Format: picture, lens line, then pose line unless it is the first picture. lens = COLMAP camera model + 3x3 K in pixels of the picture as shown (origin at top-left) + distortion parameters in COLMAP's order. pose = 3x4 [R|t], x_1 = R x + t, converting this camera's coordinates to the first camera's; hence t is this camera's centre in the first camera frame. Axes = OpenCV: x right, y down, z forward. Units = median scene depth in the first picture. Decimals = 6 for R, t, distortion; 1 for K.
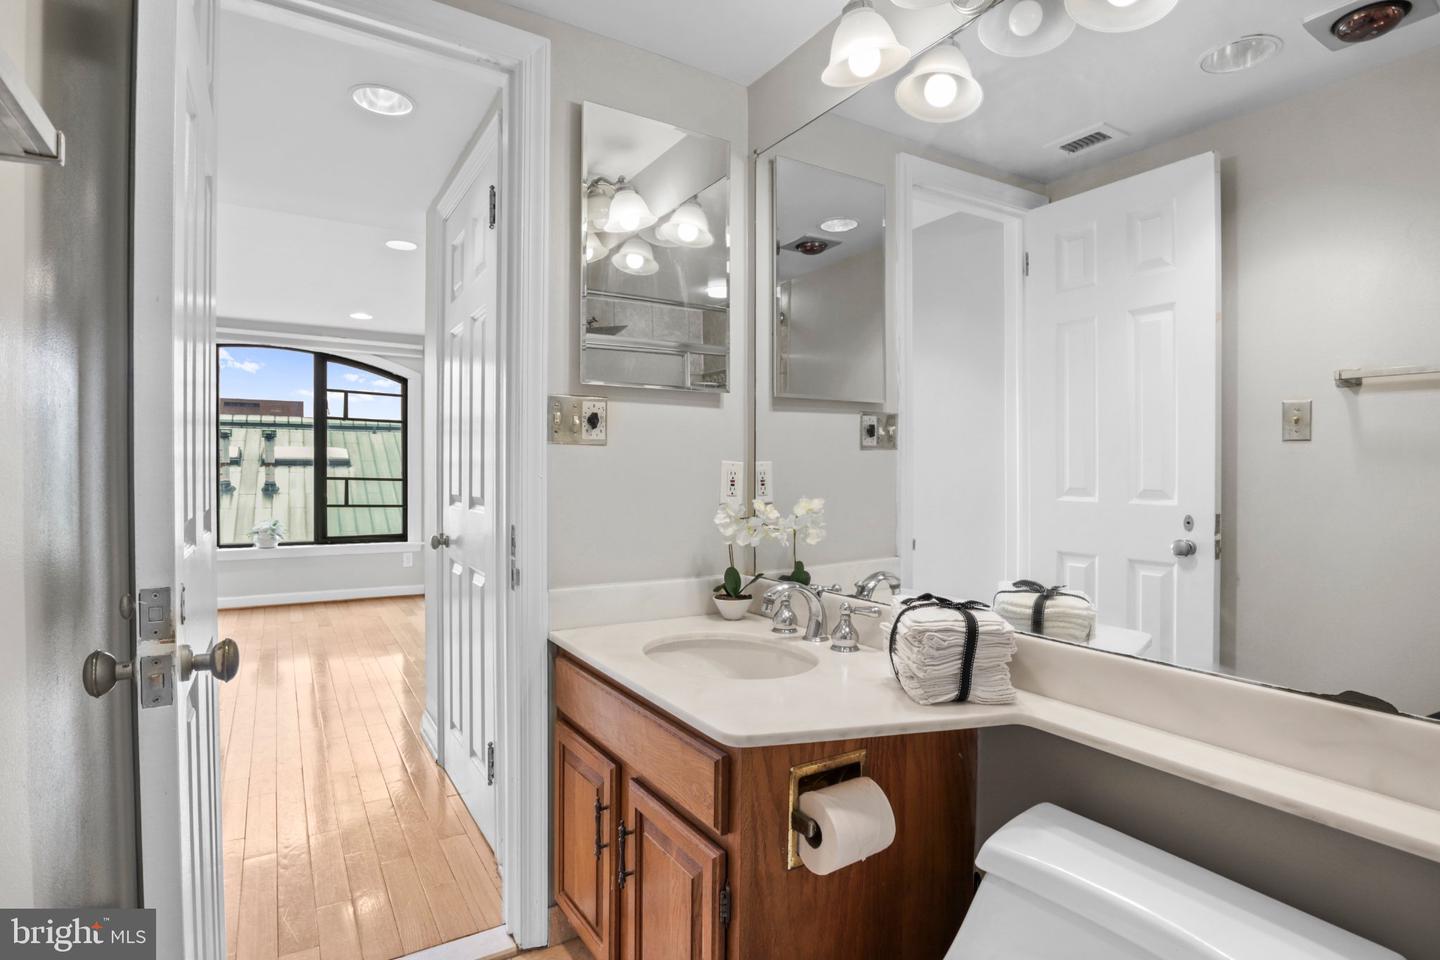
lens RADIAL K [[724.1, 0, 726.4], [0, 724.1, 478.1], [0, 0, 1]] dist [-0.041136, 0.001136]
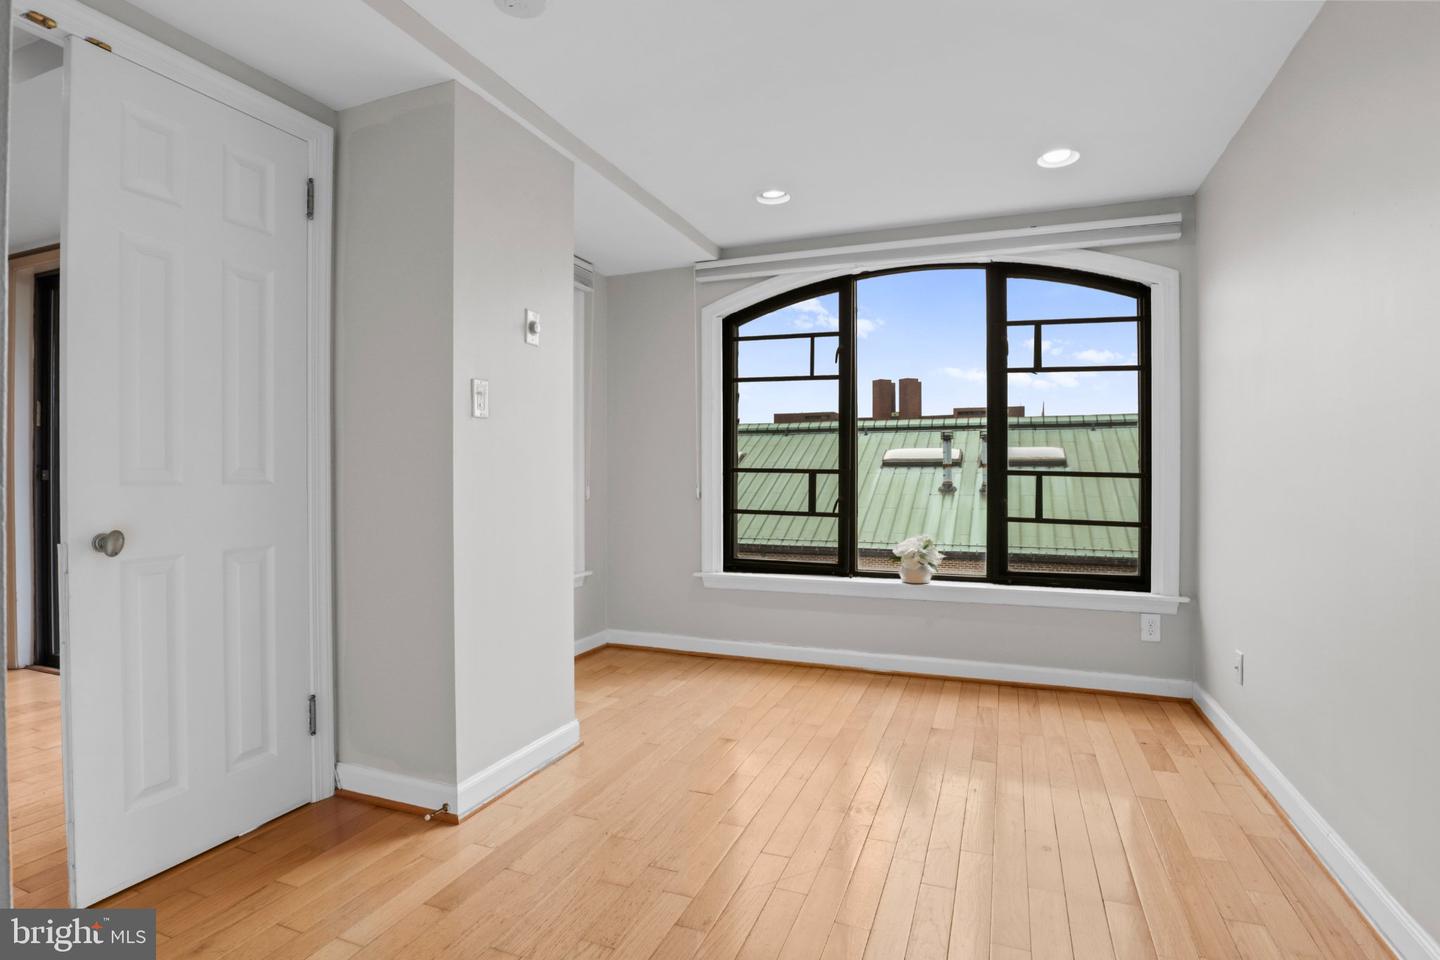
lens RADIAL K [[724.1, 0, 726.4], [0, 724.1, 478.1], [0, 0, 1]] dist [-0.041136, 0.001136]
pose [[0.597504, 0.000556, -0.801865, -0.208727], [-0.003179, 0.999994, -0.001675, 0.006153], [0.801859, 0.003550, 0.597502, 0.434444]]
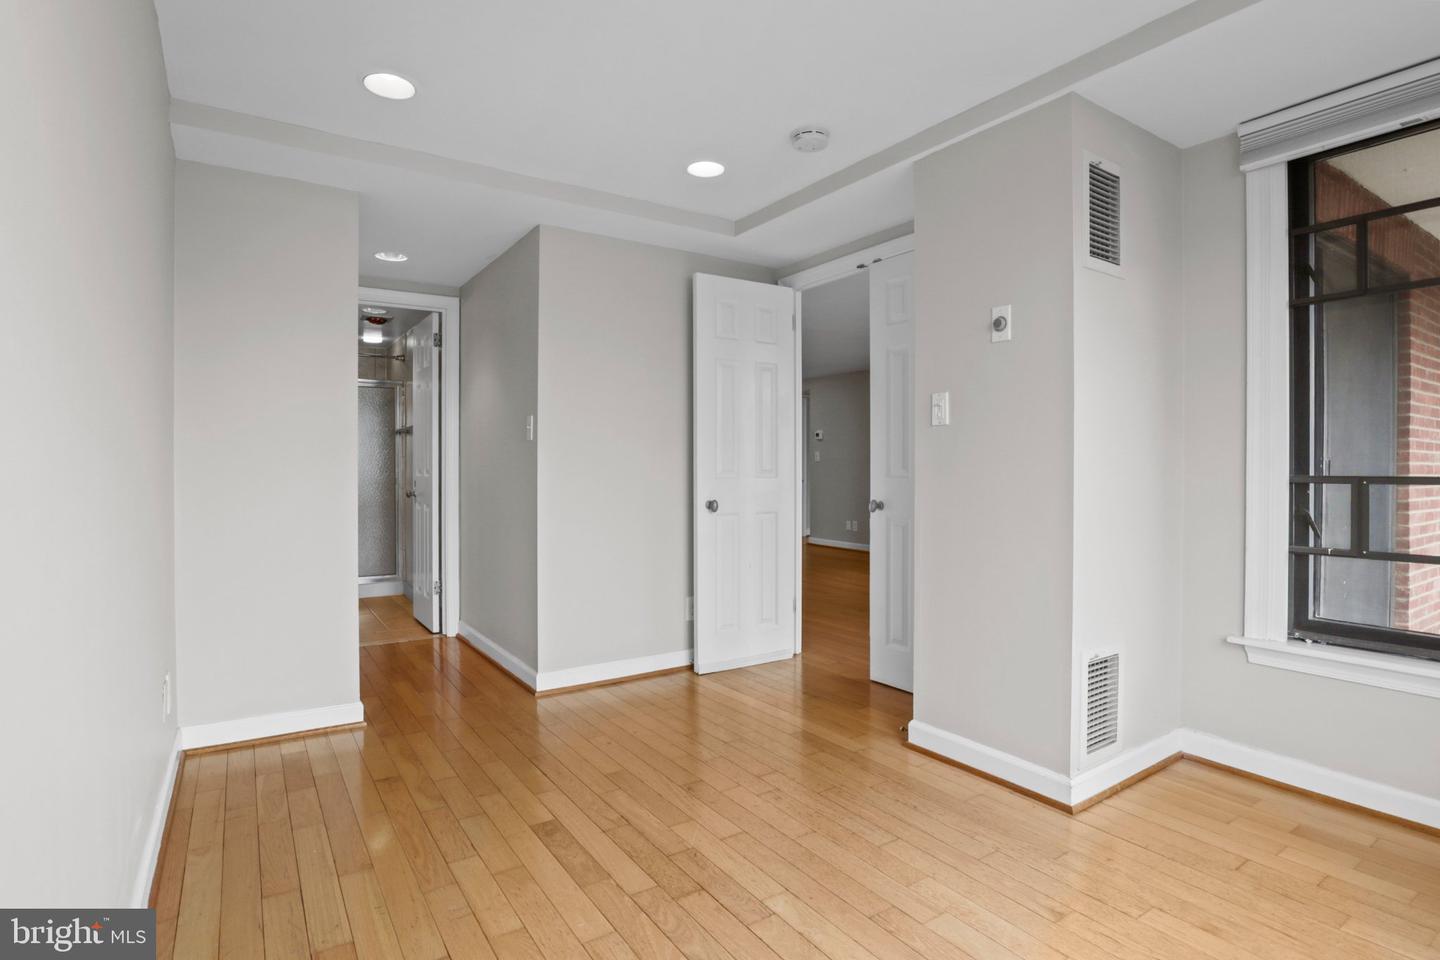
lens RADIAL K [[724.1, 0, 726.4], [0, 724.1, 478.1], [0, 0, 1]] dist [-0.041136, 0.001136]
pose [[-0.999296, -0.004164, -0.037272, -1.946794], [-0.004905, 0.999792, 0.019804, -0.052627], [0.037182, 0.019972, -0.999109, 4.607108]]
